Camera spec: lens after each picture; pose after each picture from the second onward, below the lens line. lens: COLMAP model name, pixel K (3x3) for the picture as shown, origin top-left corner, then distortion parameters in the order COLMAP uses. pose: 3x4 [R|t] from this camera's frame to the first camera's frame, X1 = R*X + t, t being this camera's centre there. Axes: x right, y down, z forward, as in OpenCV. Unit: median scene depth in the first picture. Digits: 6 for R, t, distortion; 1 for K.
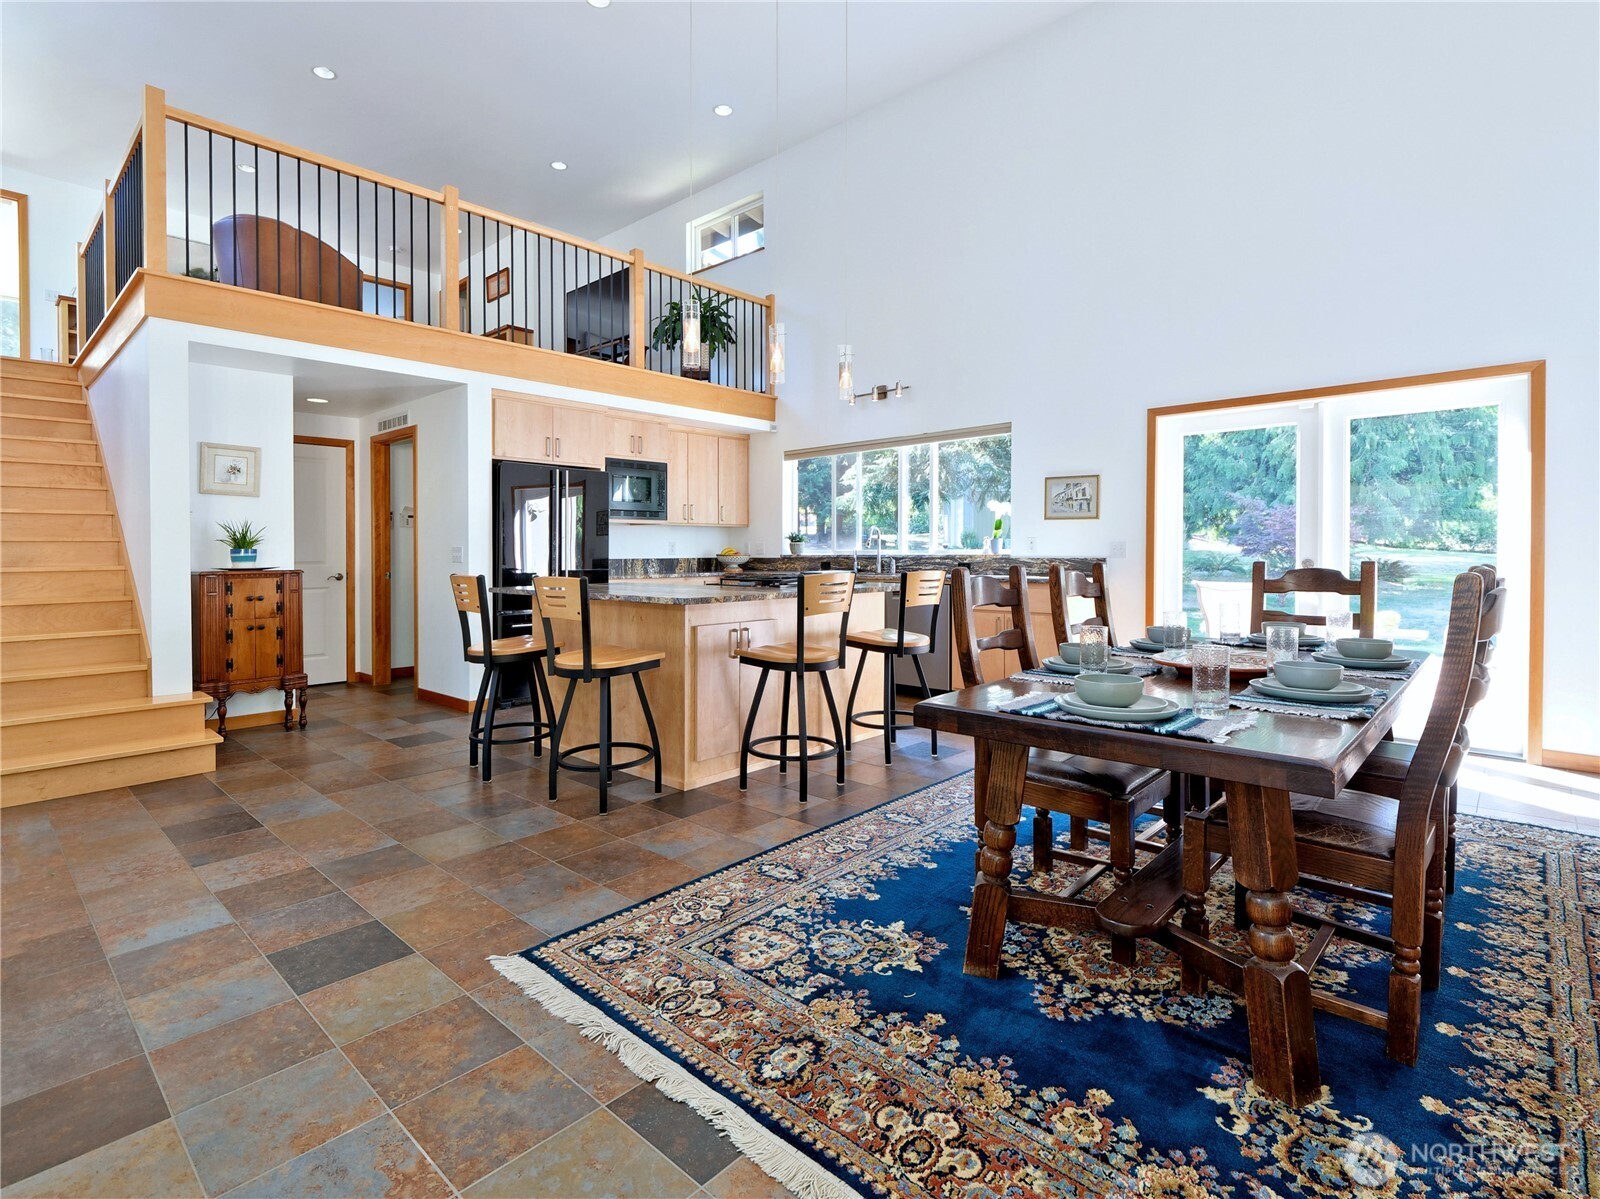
lens RADIAL K [[783.6, 0, 762.8], [0, 783.6, 563.8], [0, 0, 1]] dist [-0.003442, 0.002700]
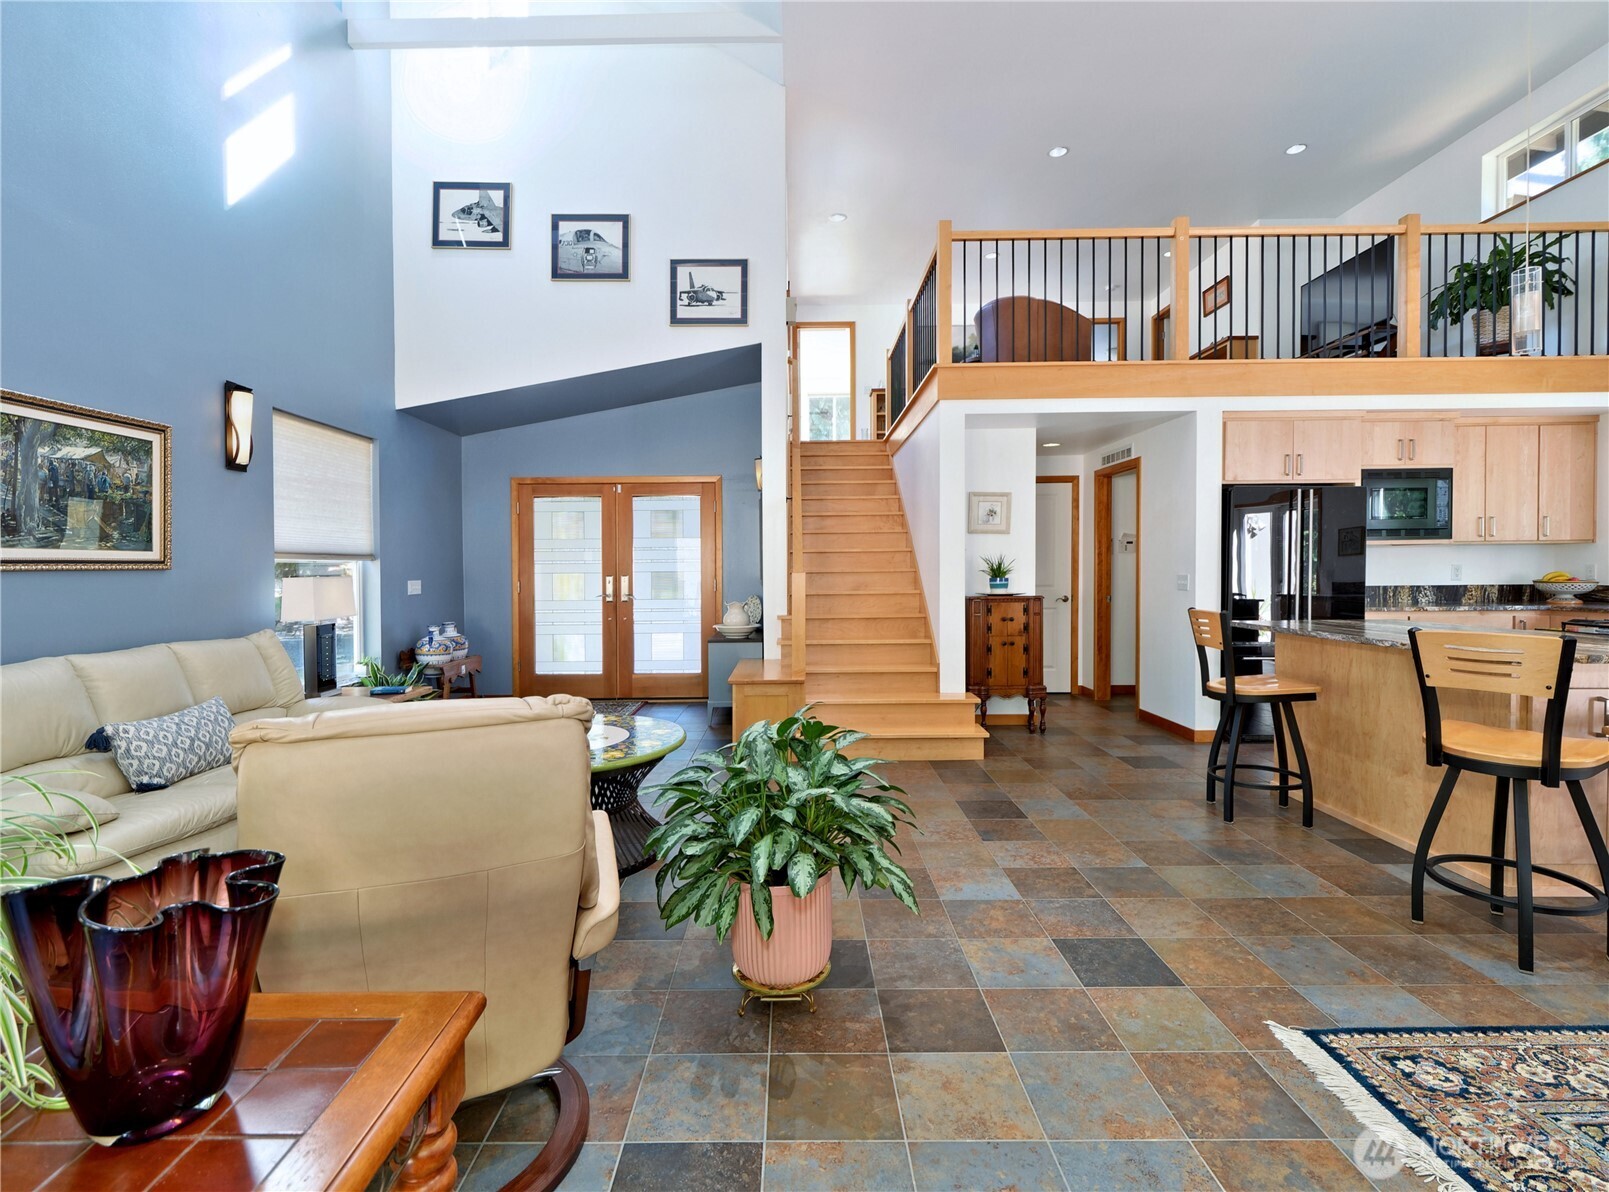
lens RADIAL K [[753.8, 0, 794.6], [0, 753.8, 585.9], [0, 0, 1]] dist [-0.007617, 0.002614]
pose [[0.685687, 0.012966, -0.727781, -0.030927], [-0.004766, 0.999900, 0.013323, -0.019170], [0.727881, -0.005666, 0.685681, -0.025505]]
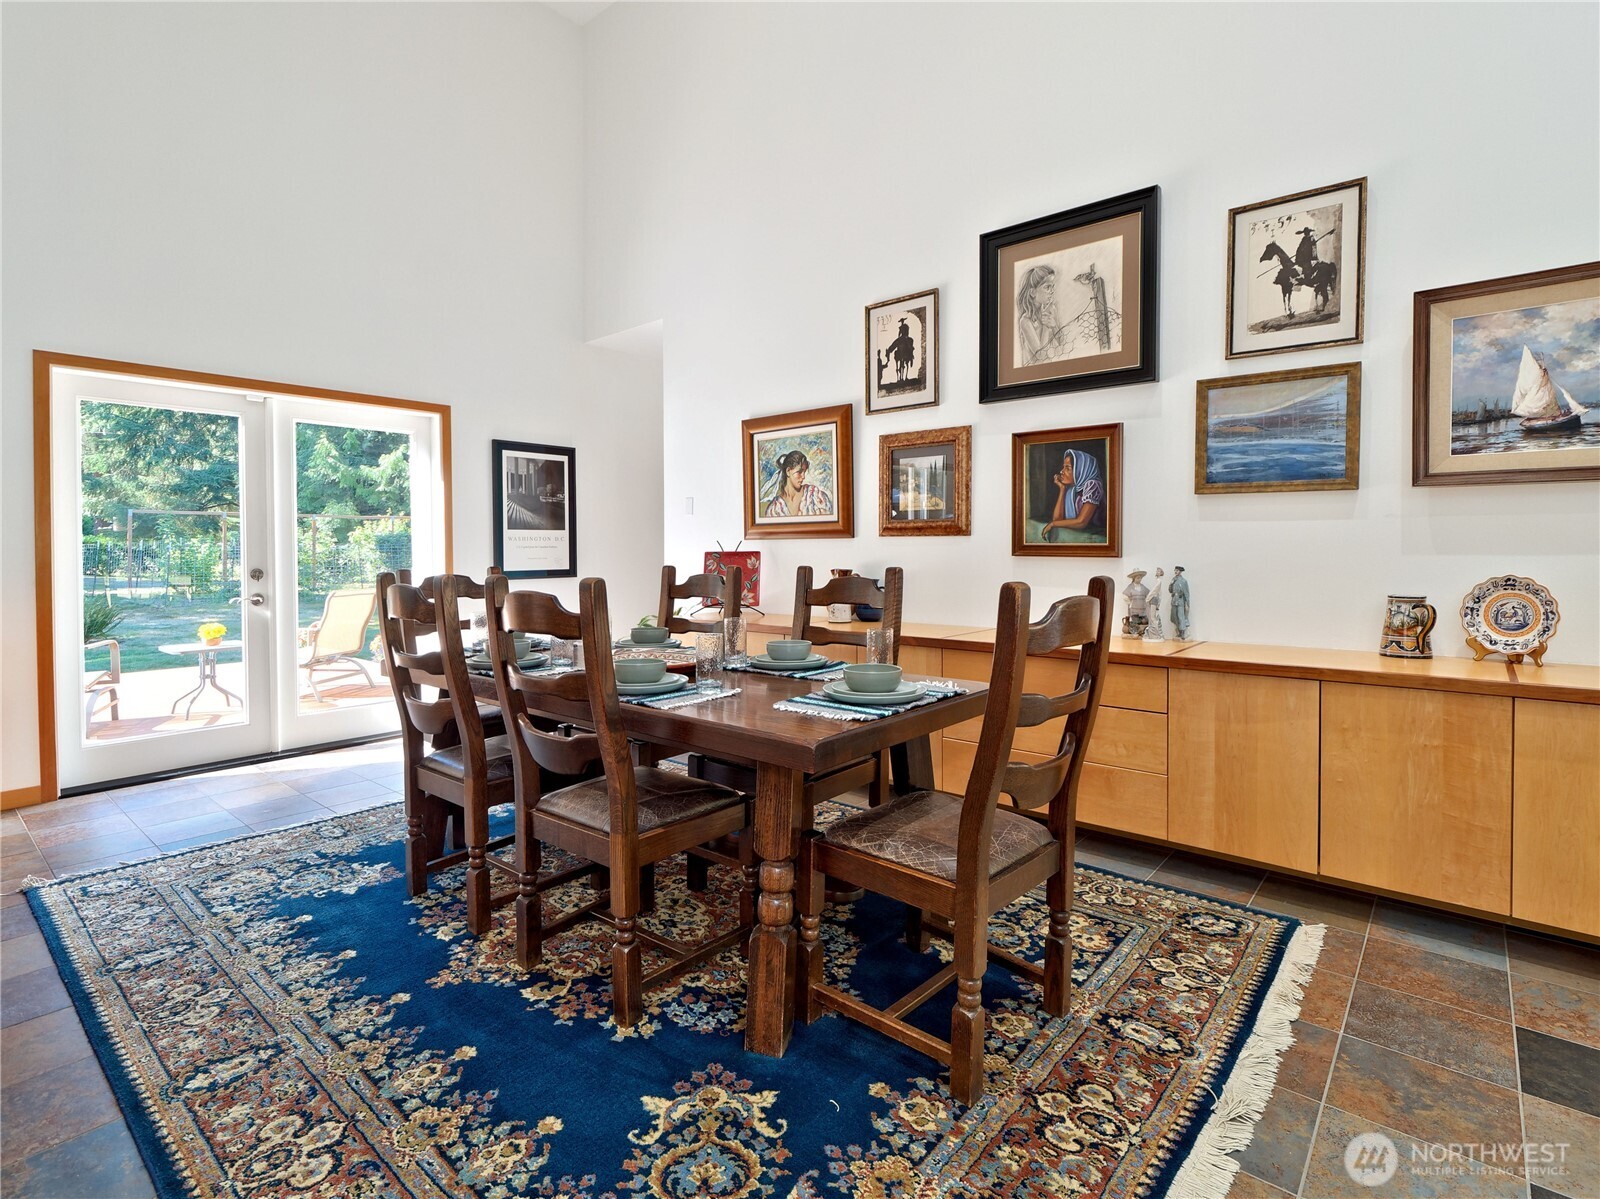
lens RADIAL K [[783.6, 0, 800.3], [0, 783.6, 579.1], [0, 0, 1]] dist [-0.003442, 0.002700]
pose [[-0.058937, -0.028822, 0.997846, -0.217052], [0.022708, 0.999286, 0.030205, -0.005868], [-0.998003, 0.024439, -0.058240, 0.387763]]
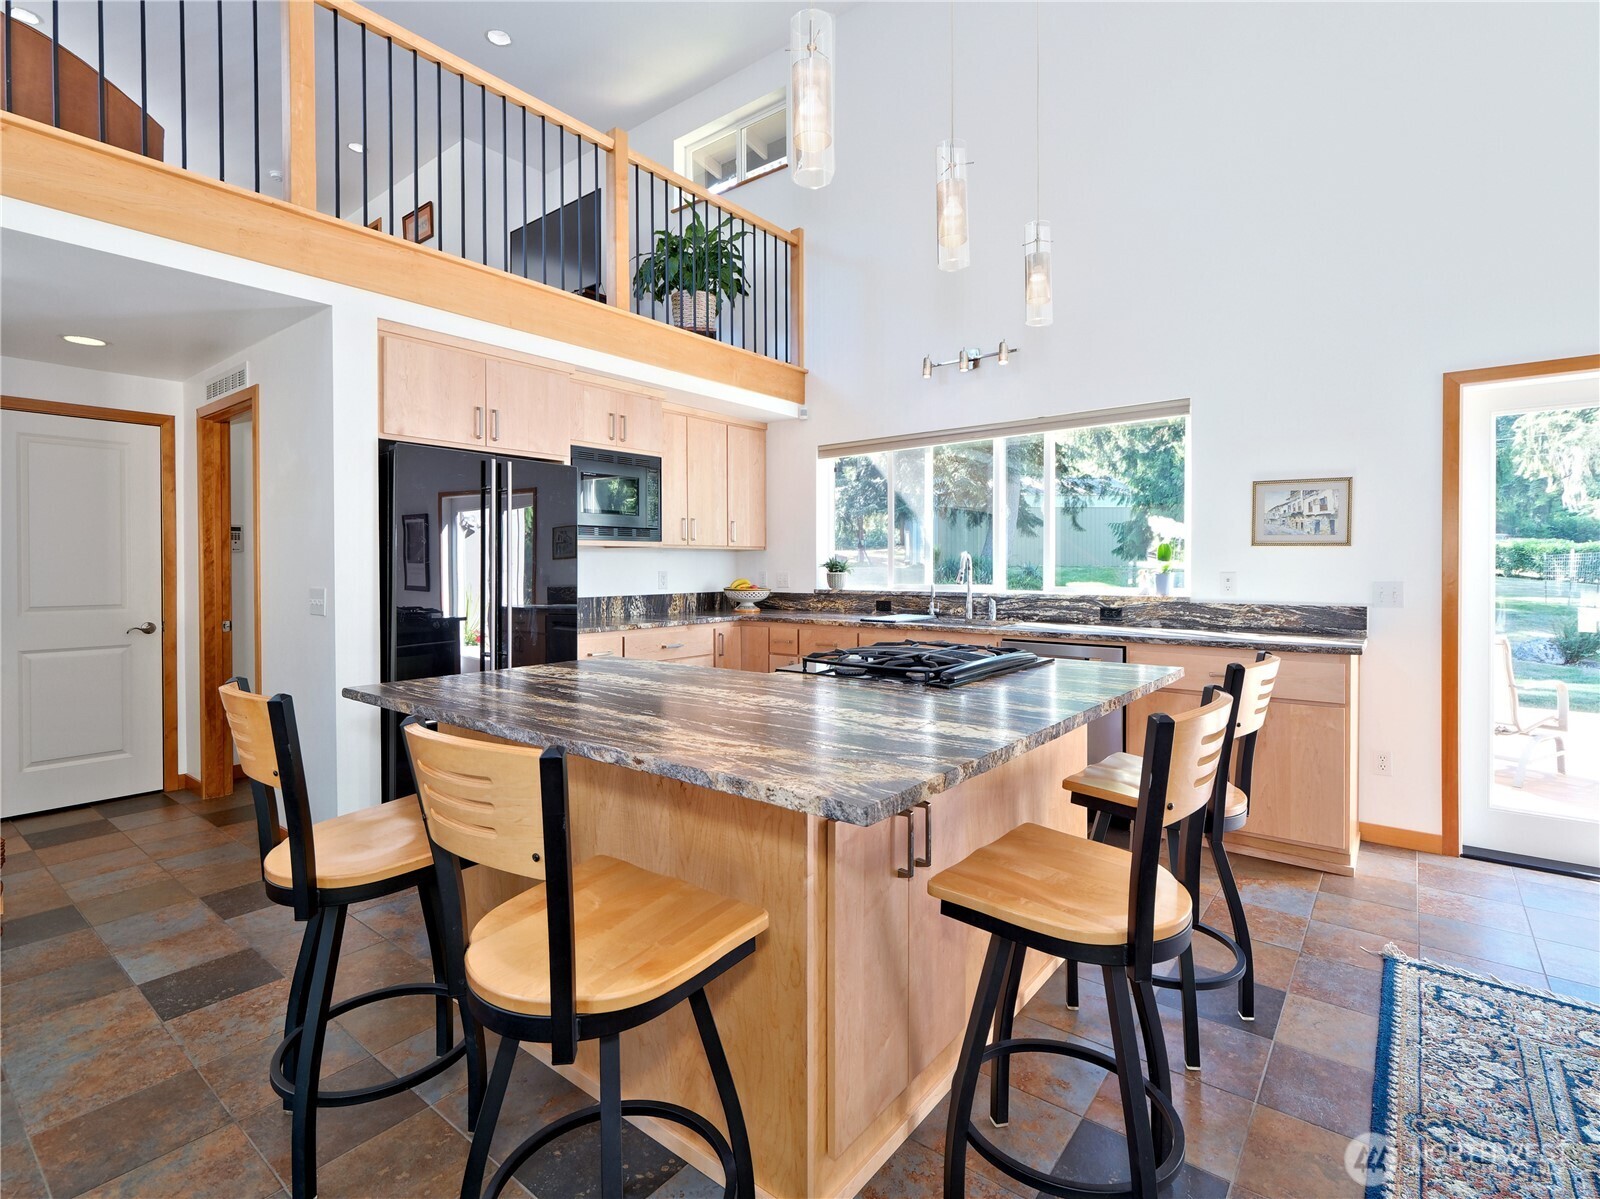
lens RADIAL K [[783.6, 0, 778.0], [0, 783.6, 581.3], [0, 0, 1]] dist [-0.003442, 0.002700]
pose [[0.996753, 0.000239, 0.080518, -0.100520], [-0.000569, 0.999991, 0.004084, -0.031884], [-0.080517, -0.004116, 0.996745, 0.415977]]
